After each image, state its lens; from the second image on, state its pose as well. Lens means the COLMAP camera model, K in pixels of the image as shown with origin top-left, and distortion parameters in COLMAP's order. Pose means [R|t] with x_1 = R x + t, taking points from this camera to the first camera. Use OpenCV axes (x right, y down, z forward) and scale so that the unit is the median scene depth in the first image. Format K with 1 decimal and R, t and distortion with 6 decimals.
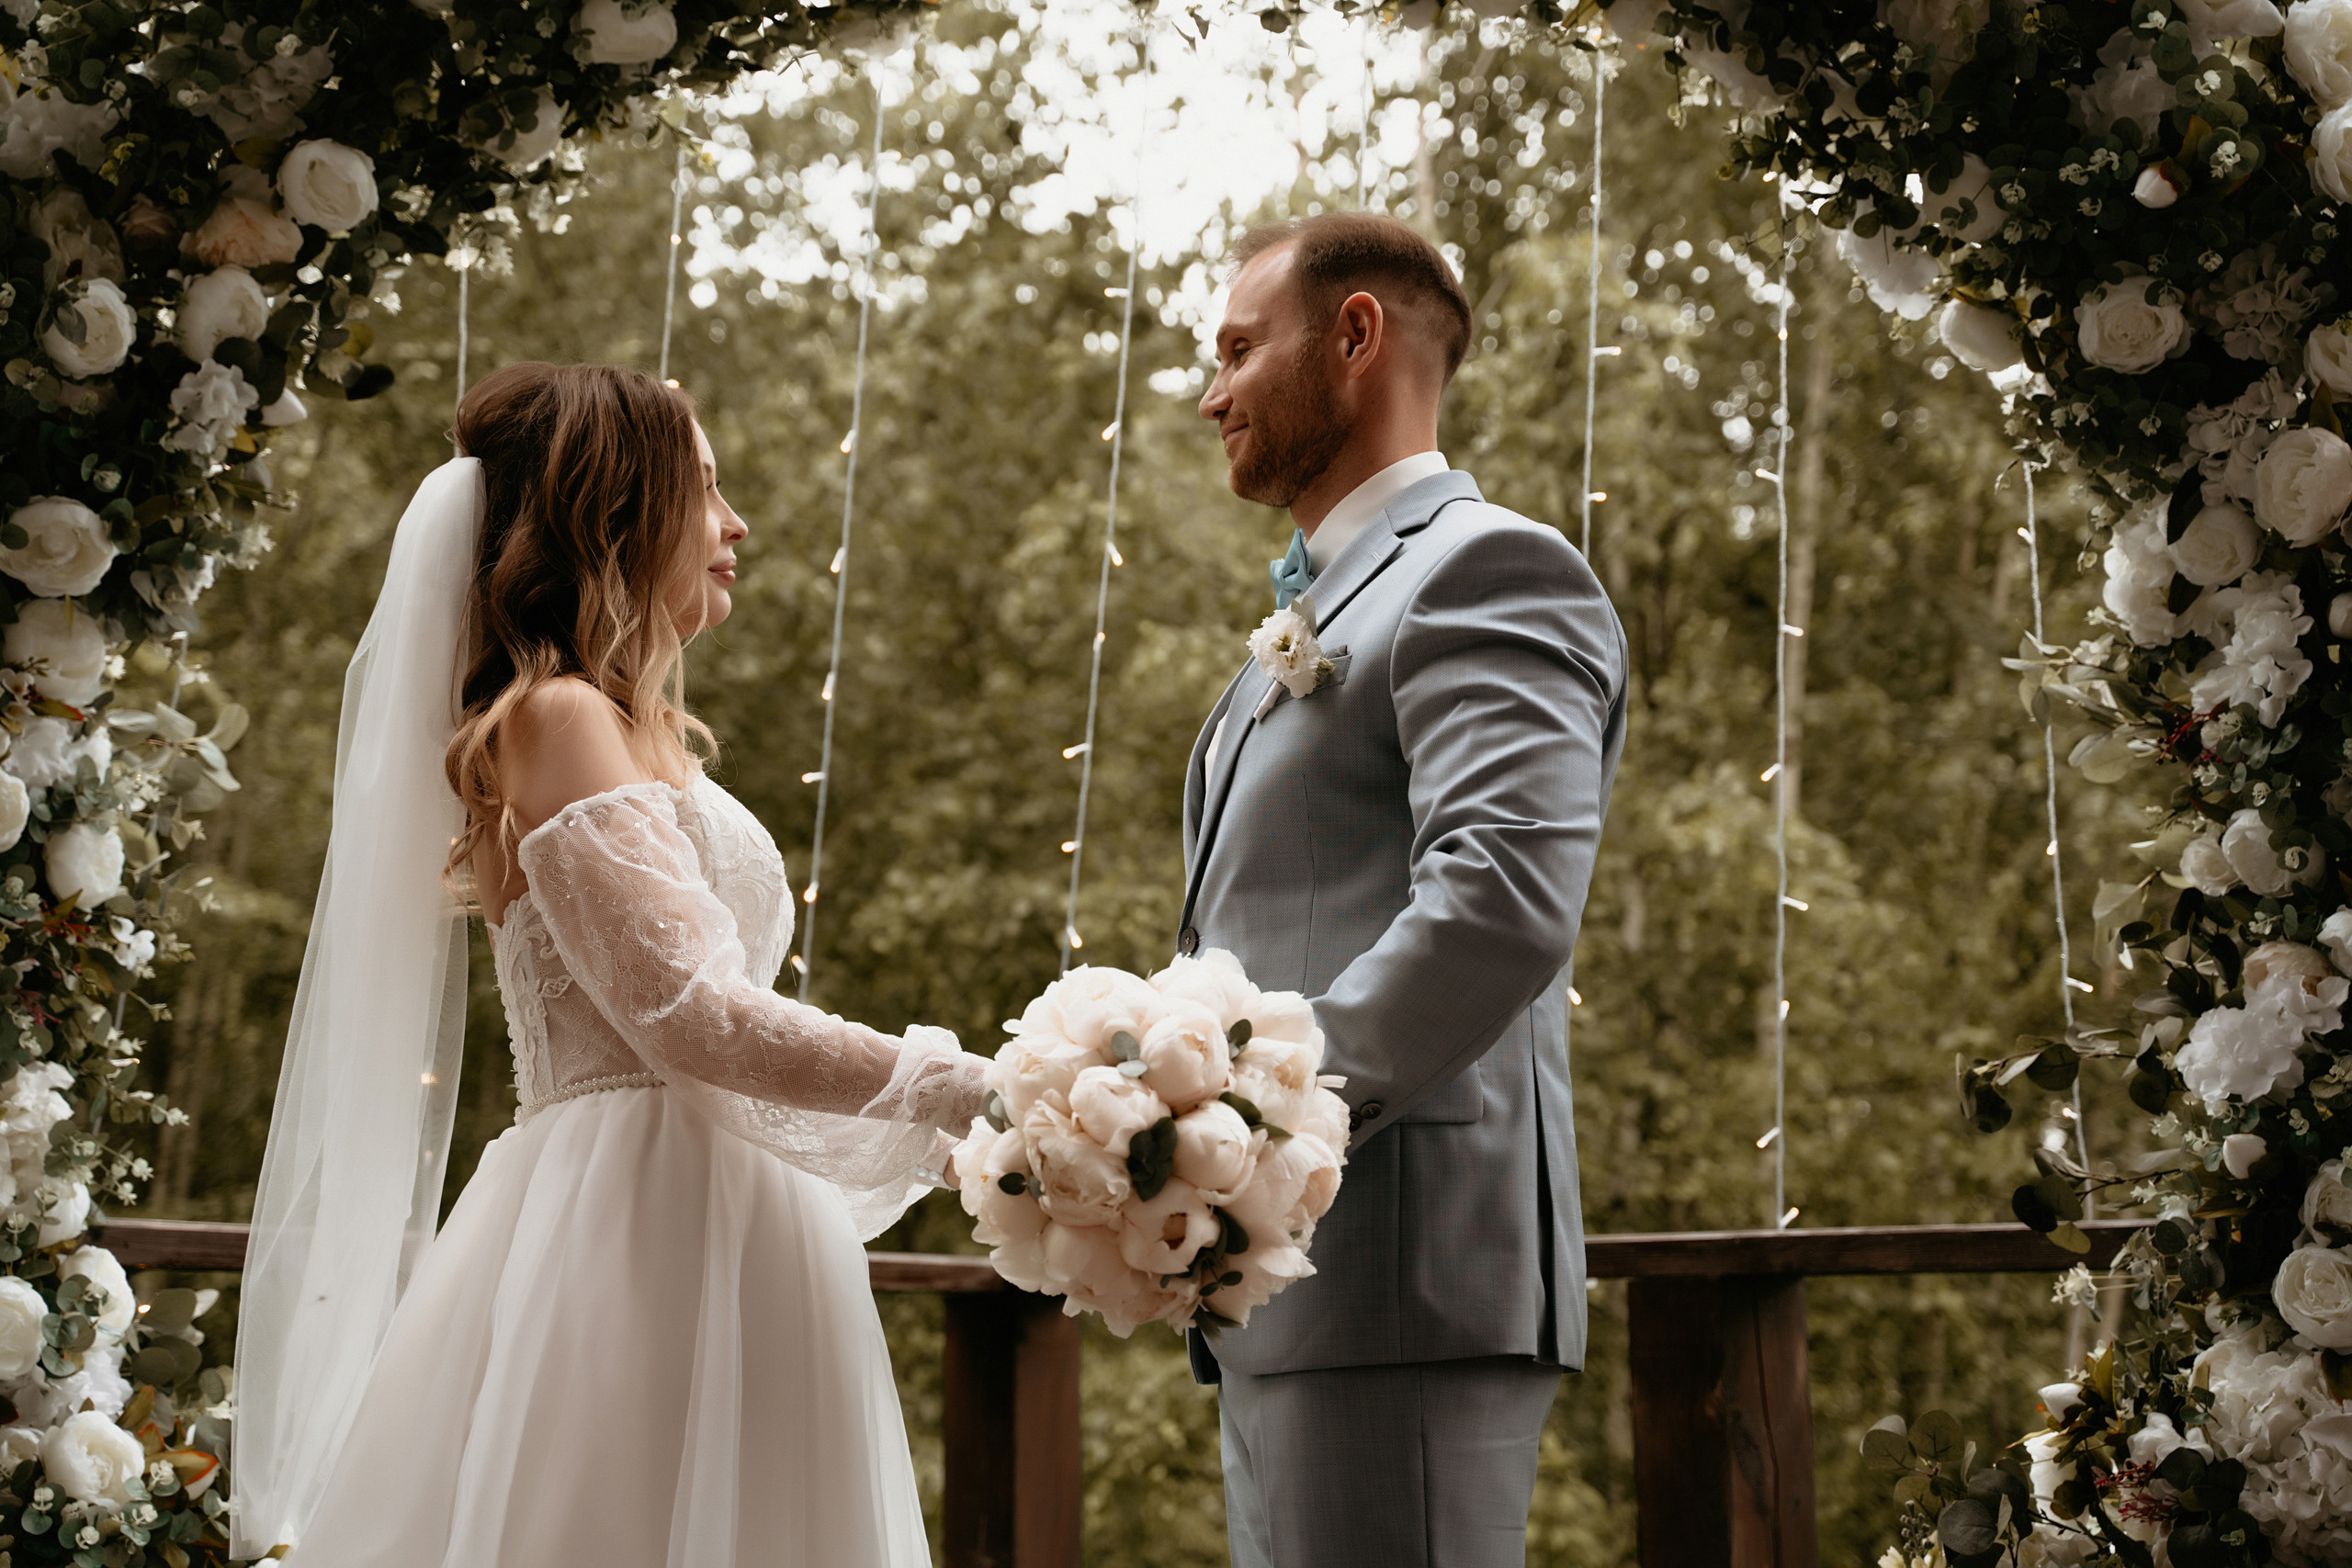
lens RADIAL K [[3432.3, 0, 1167.3], [0, 3432.3, 787.2], [0, 0, 1]] dist [0.155203, 0.000000]
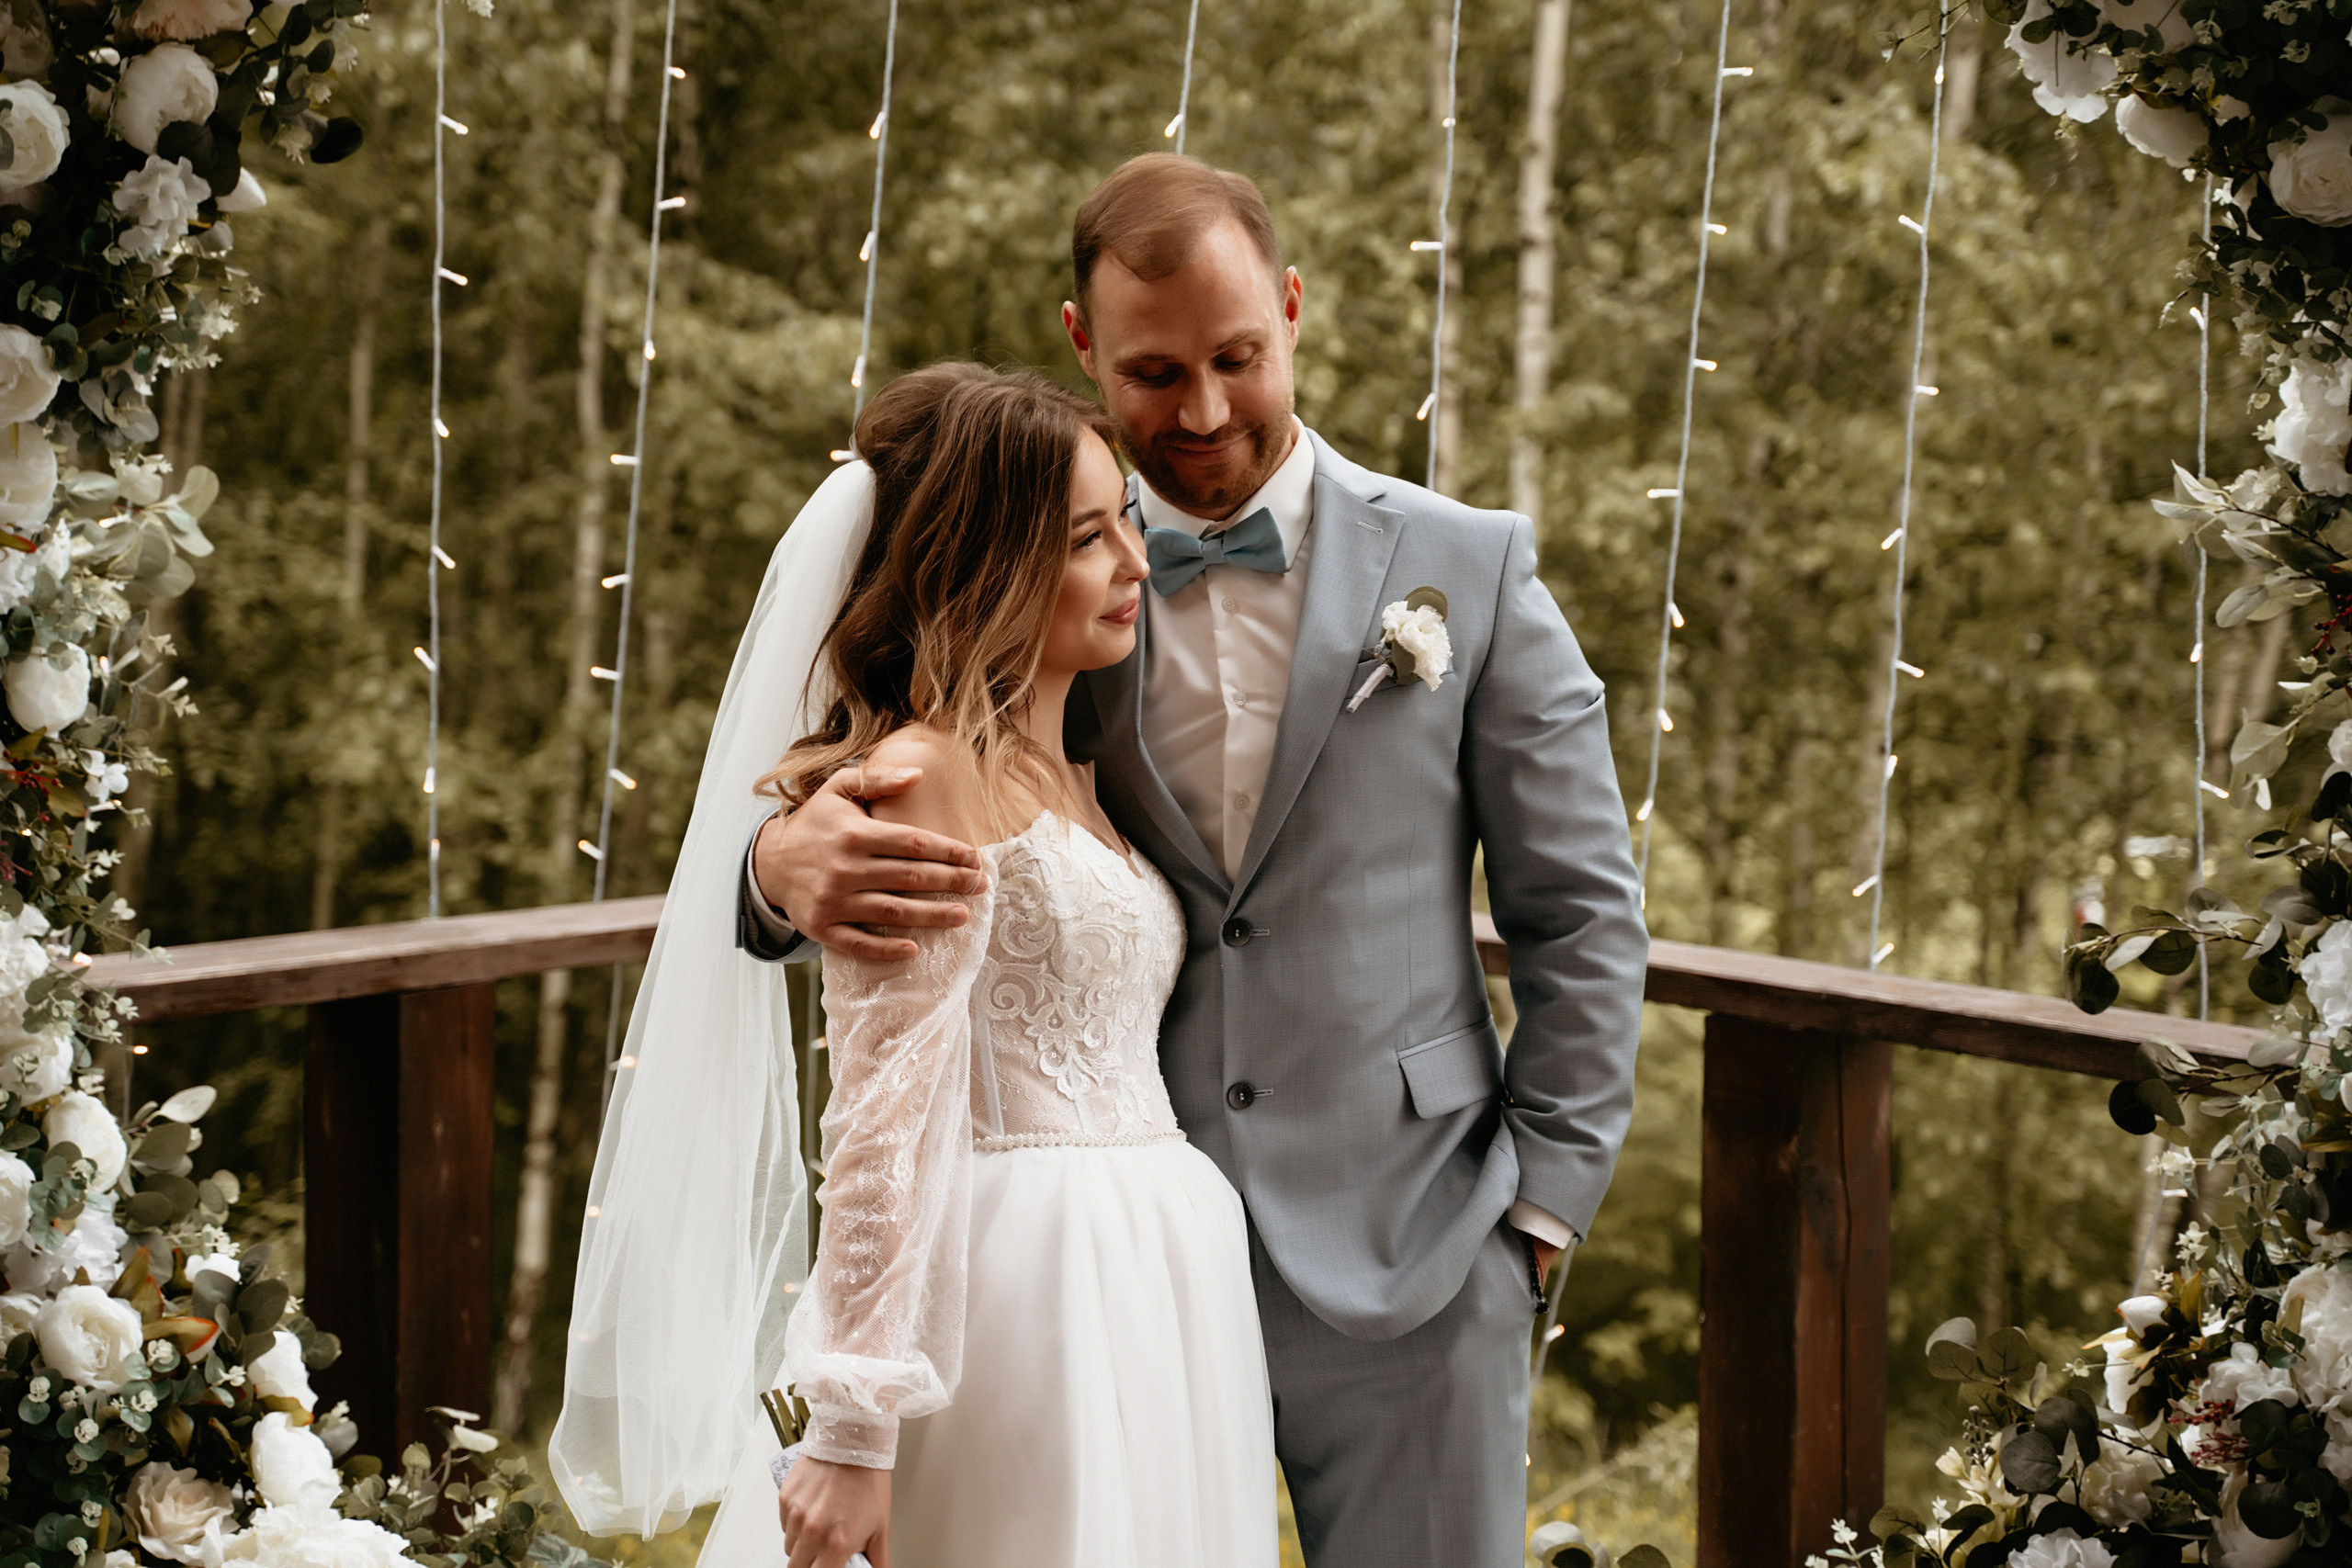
lens RADIAL K [[3731.3, 0, 1164.8], [0, 3731.3, 794.1], [0, 0, 1]] dist [0.211229, 0.000000]
pose [[0.999374, 0.026532, -0.023417, 0.010566], [-0.020071, 0.969968, 0.242404, -0.204959], [0.029145, -0.241782, 0.969893, 0.022500]]
